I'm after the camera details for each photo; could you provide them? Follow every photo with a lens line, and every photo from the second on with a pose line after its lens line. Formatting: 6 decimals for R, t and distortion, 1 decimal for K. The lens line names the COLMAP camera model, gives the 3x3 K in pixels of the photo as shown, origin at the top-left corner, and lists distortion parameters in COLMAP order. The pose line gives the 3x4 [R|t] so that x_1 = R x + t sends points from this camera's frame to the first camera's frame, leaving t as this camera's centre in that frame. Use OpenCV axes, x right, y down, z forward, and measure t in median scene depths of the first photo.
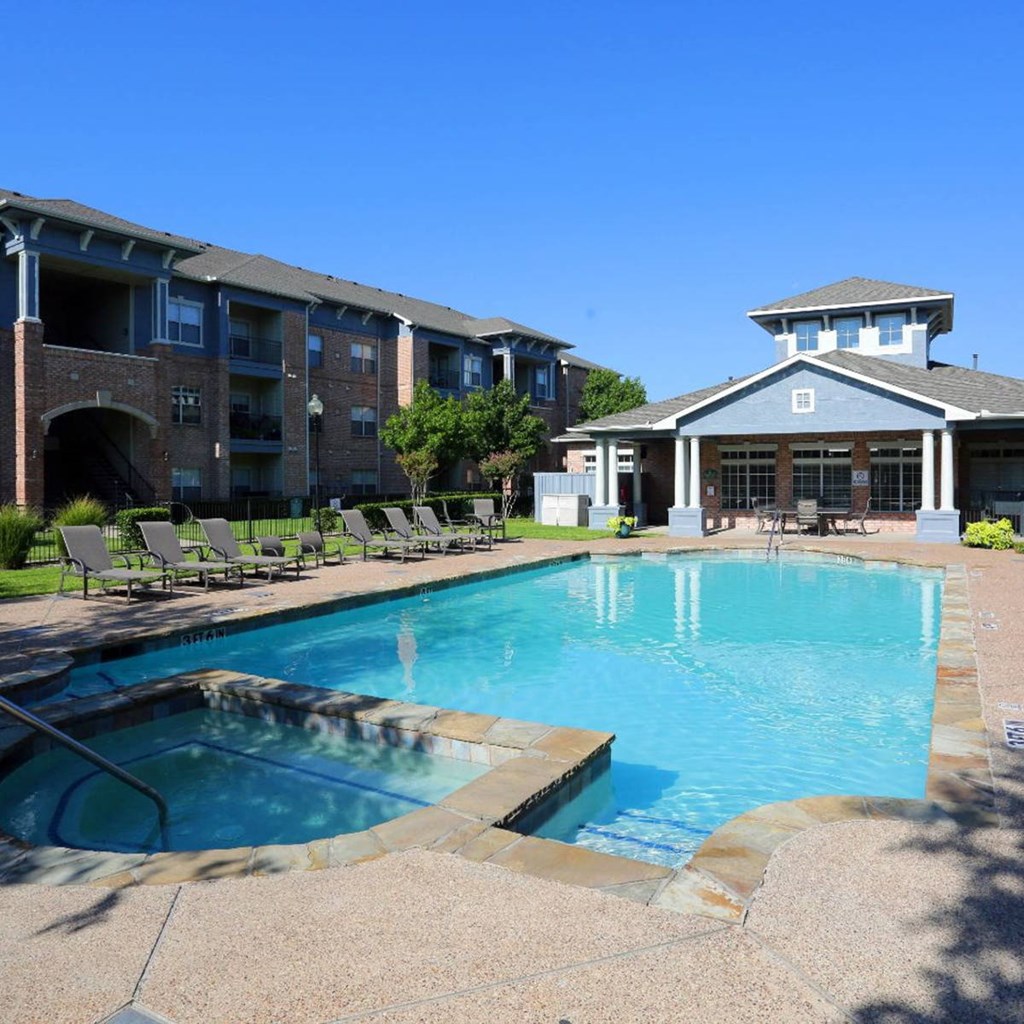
lens RADIAL K [[823.9, 0, 512.0], [0, 823.9, 512.0], [0, 0, 1]] dist [-0.081269, 0.068356]
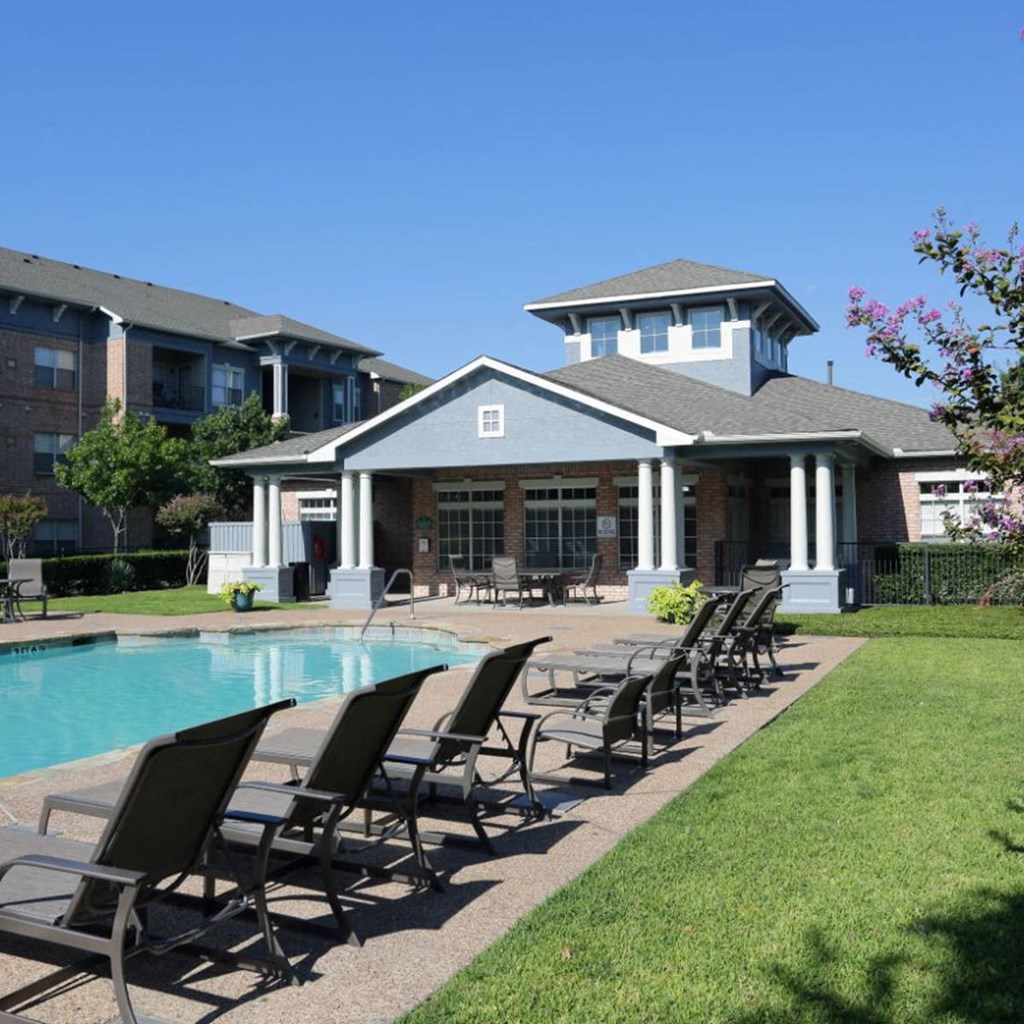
lens RADIAL K [[1091.2, 0, 512.0], [0, 1091.2, 512.0], [0, 0, 1]] dist [-0.028319, -0.002686]
pose [[0.997971, -0.003610, 0.063575, 0.223281], [0.007380, 0.998221, -0.059169, 0.001900], [-0.063249, 0.059518, 0.996221, 0.022817]]
